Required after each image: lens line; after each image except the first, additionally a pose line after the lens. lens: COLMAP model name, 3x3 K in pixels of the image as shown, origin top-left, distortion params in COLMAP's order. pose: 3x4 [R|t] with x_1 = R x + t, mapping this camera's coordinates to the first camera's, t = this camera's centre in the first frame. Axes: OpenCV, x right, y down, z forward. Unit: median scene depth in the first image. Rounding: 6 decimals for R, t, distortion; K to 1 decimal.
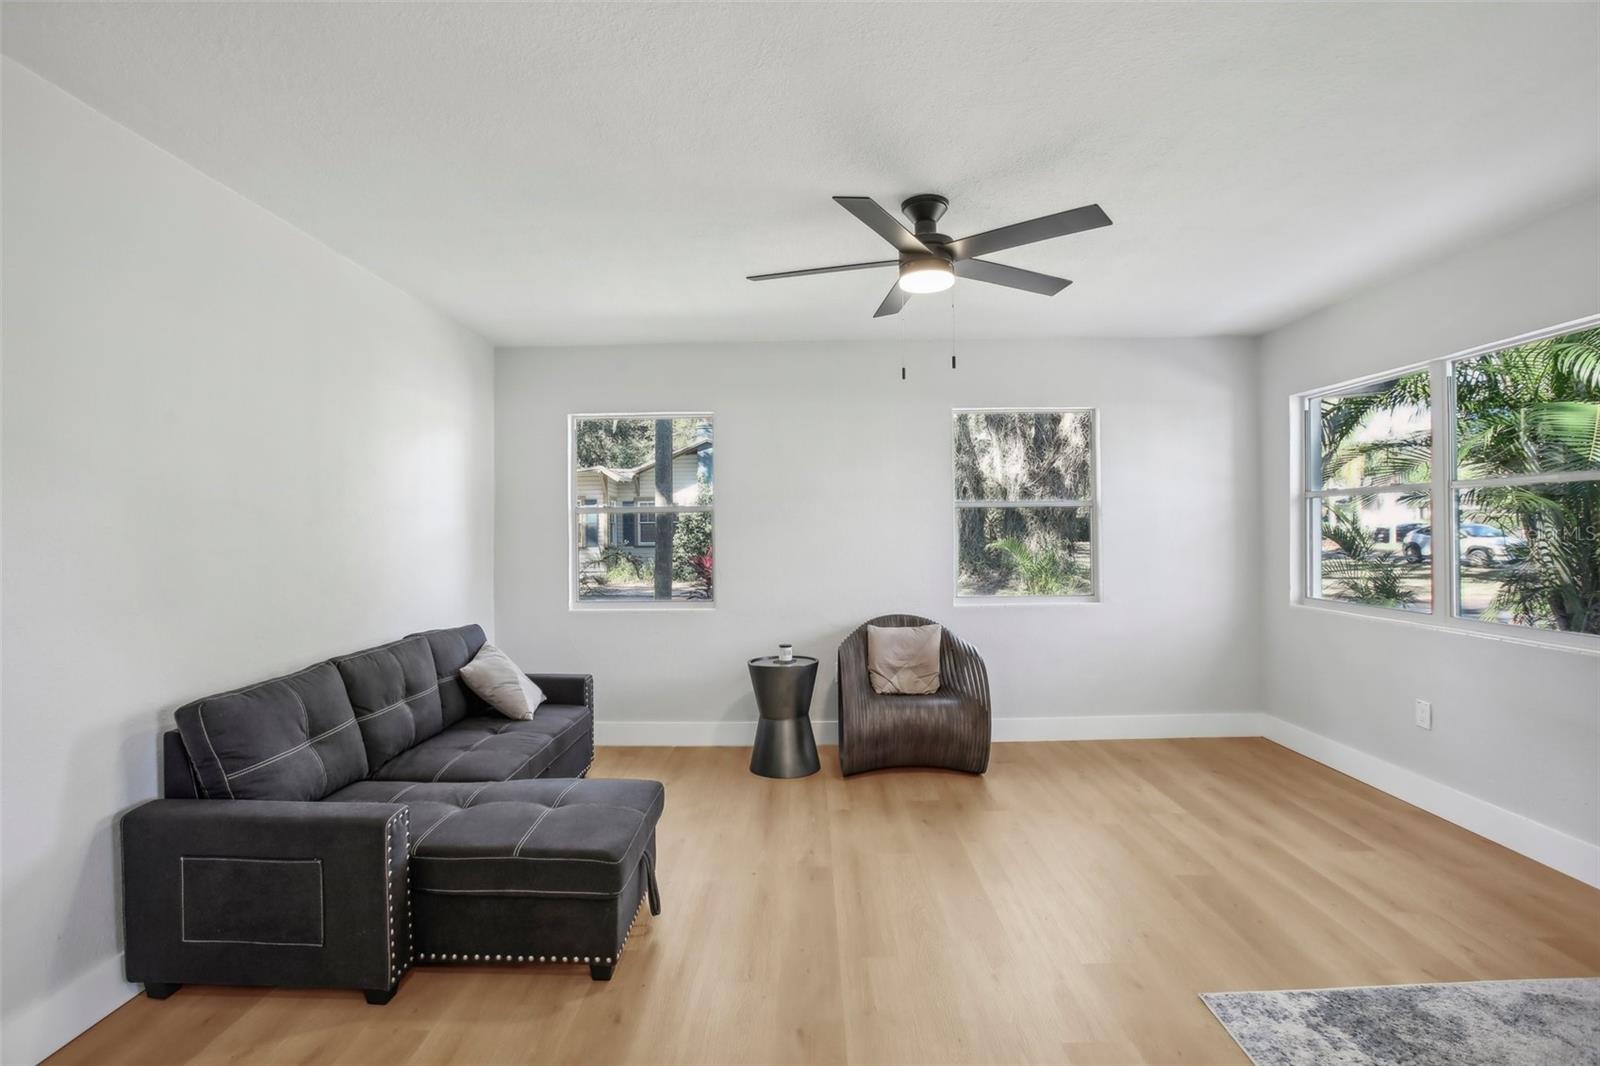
lens RADIAL K [[731.8, 0, 800.0], [0, 731.8, 533.0], [0, 0, 1]] dist [-0.040714, 0.010162]
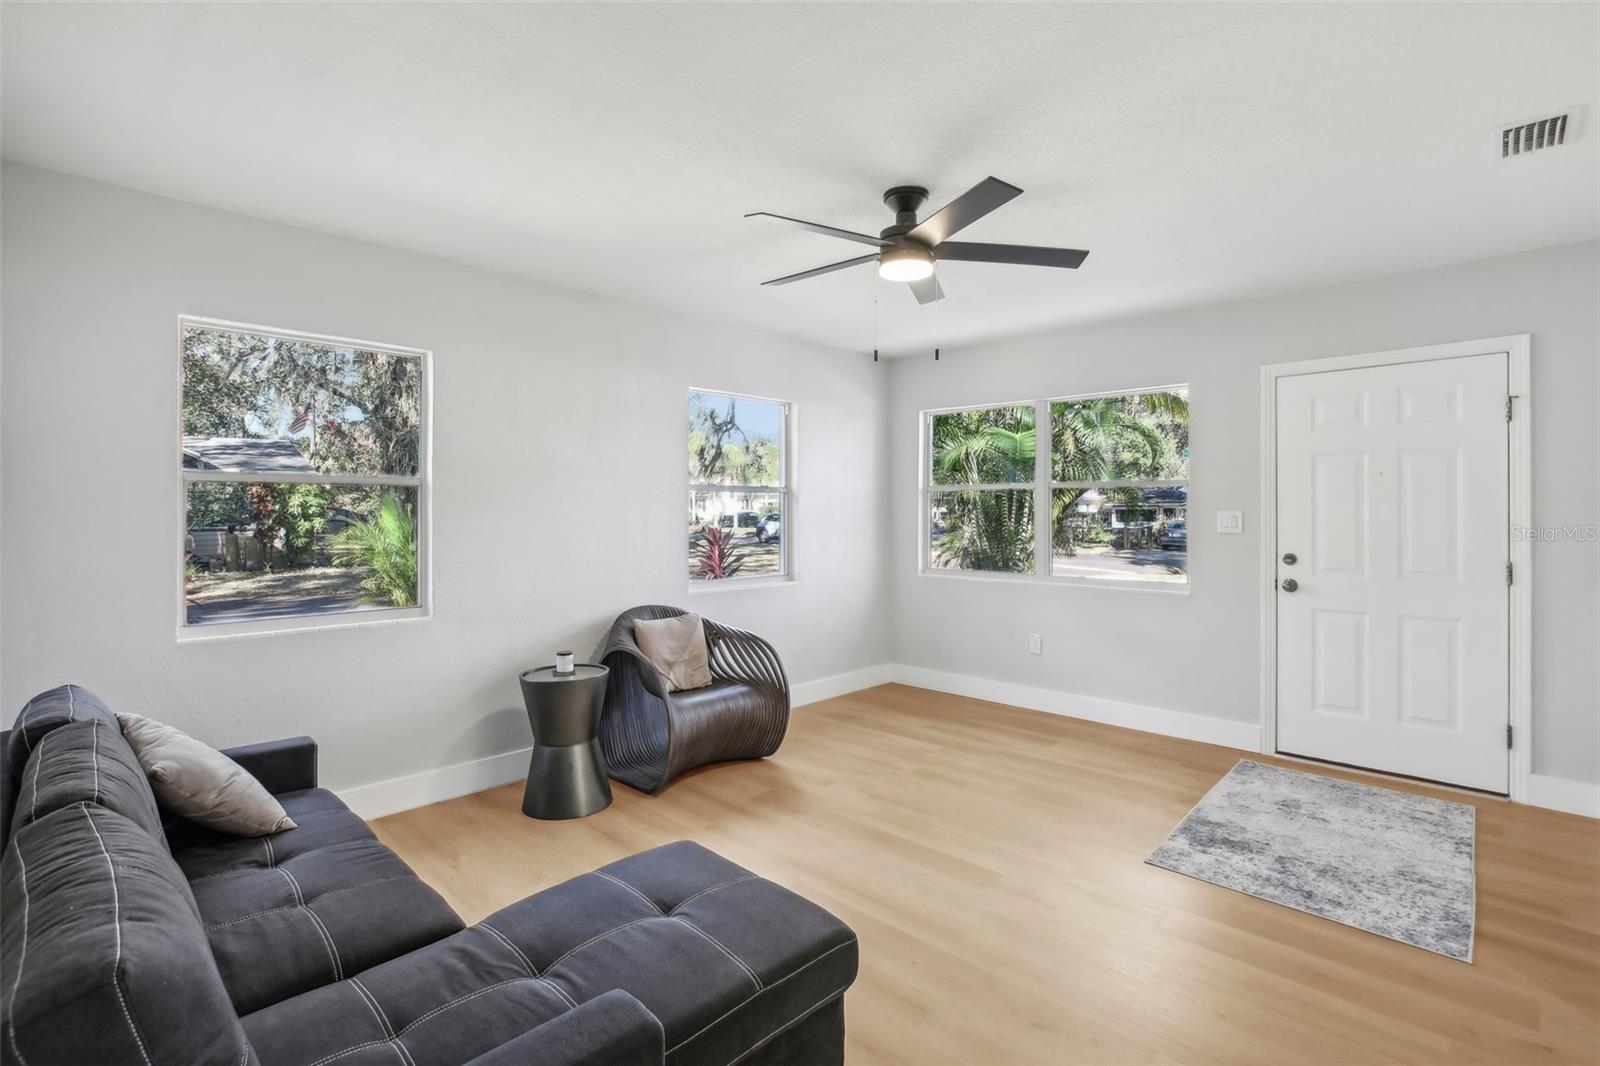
lens RADIAL K [[747.4, 0, 788.6], [0, 747.4, 519.6], [0, 0, 1]] dist [-0.042509, 0.026874]
pose [[0.698463, 0.004597, 0.715631, -0.539577], [-0.005440, 0.999985, -0.001113, 0.007210], [-0.715626, -0.003116, 0.698477, 0.306834]]
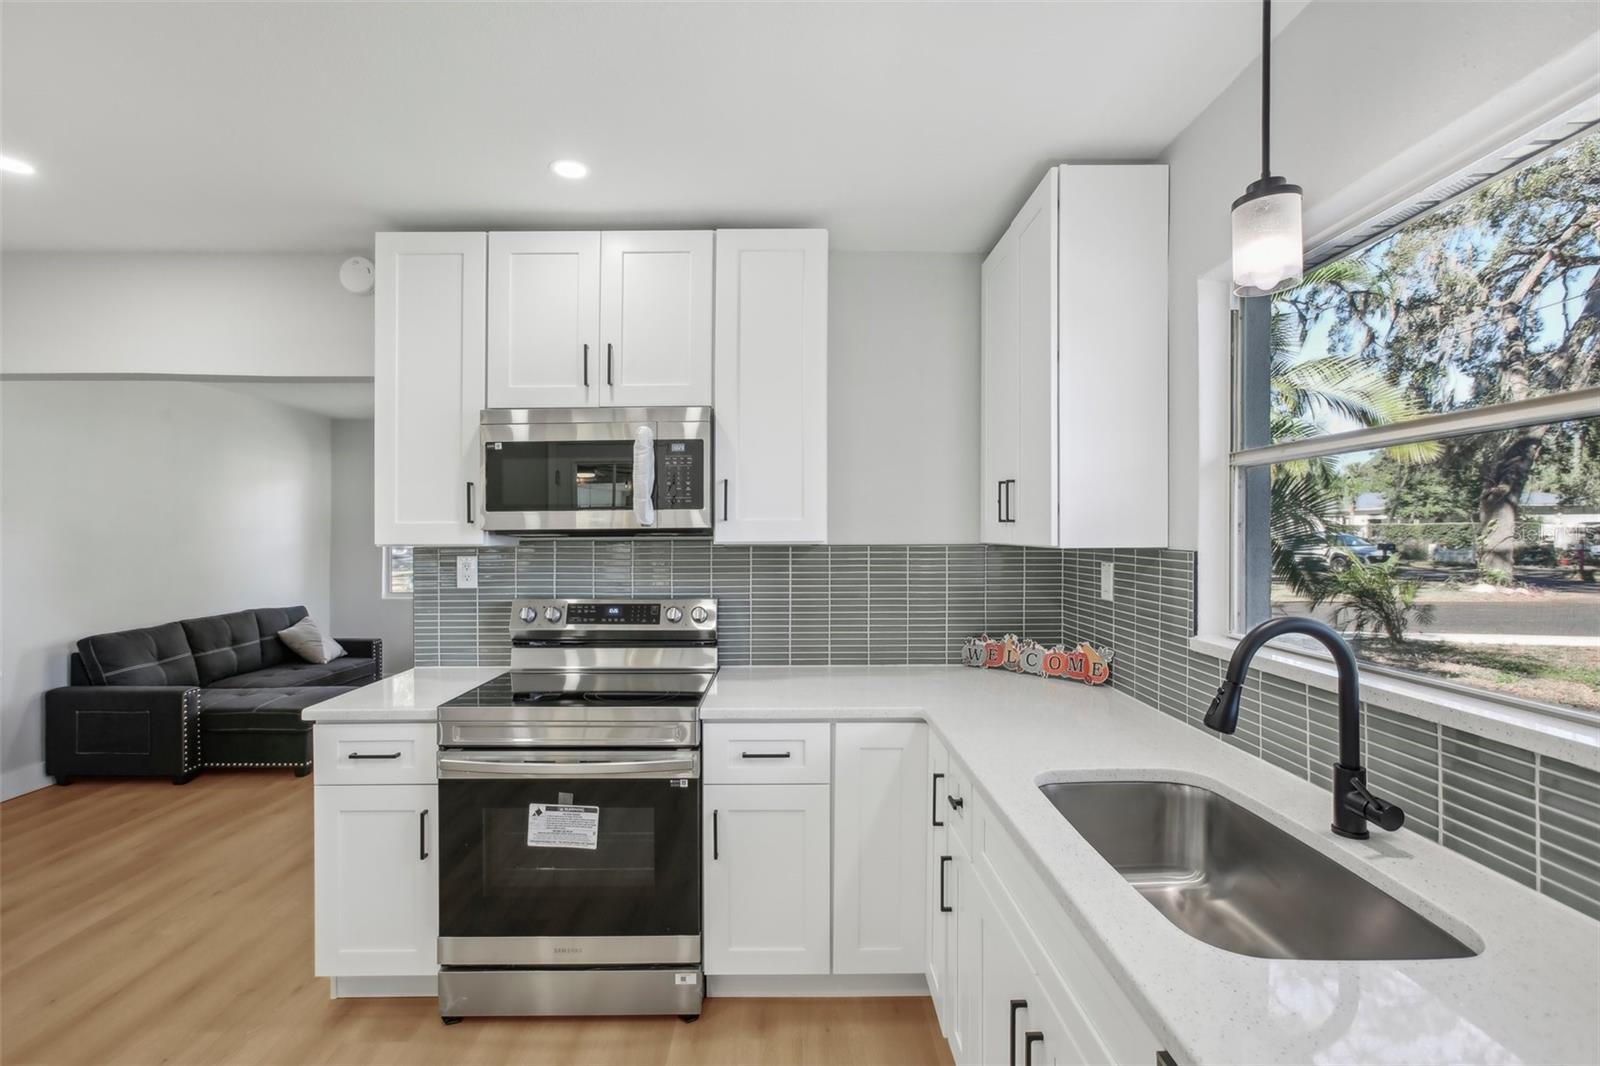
lens RADIAL K [[734.5, 0, 800.0], [0, 734.5, 533.0], [0, 0, 1]] dist [-0.033692, 0.020355]
pose [[0.999705, 0.002242, 0.024169, 0.665680], [-0.002186, 0.999995, -0.002341, -0.031140], [-0.024174, 0.002287, 0.999705, -0.653648]]
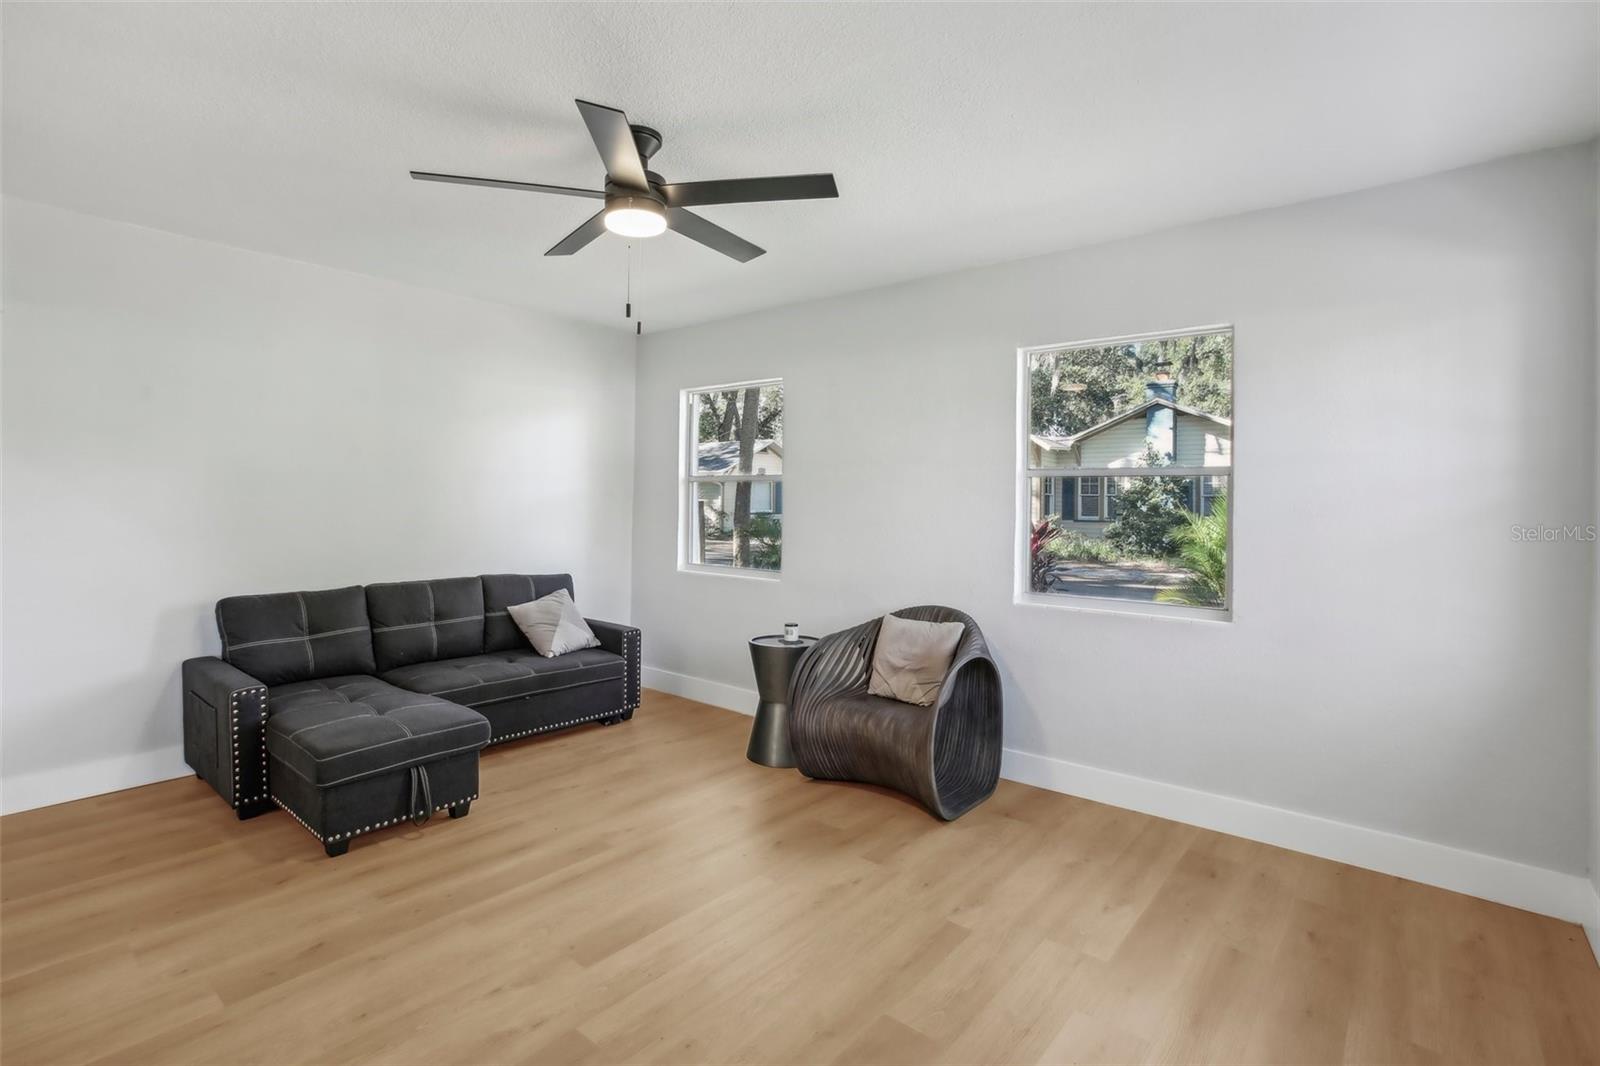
lens RADIAL K [[759.4, 0, 795.4], [0, 759.4, 506.0], [0, 0, 1]] dist [-0.045452, 0.028100]
pose [[0.776030, 0.024358, -0.630226, 0.722700], [-0.023364, 0.999678, 0.009867, -0.006844], [0.630263, 0.007068, 0.776349, 0.320195]]
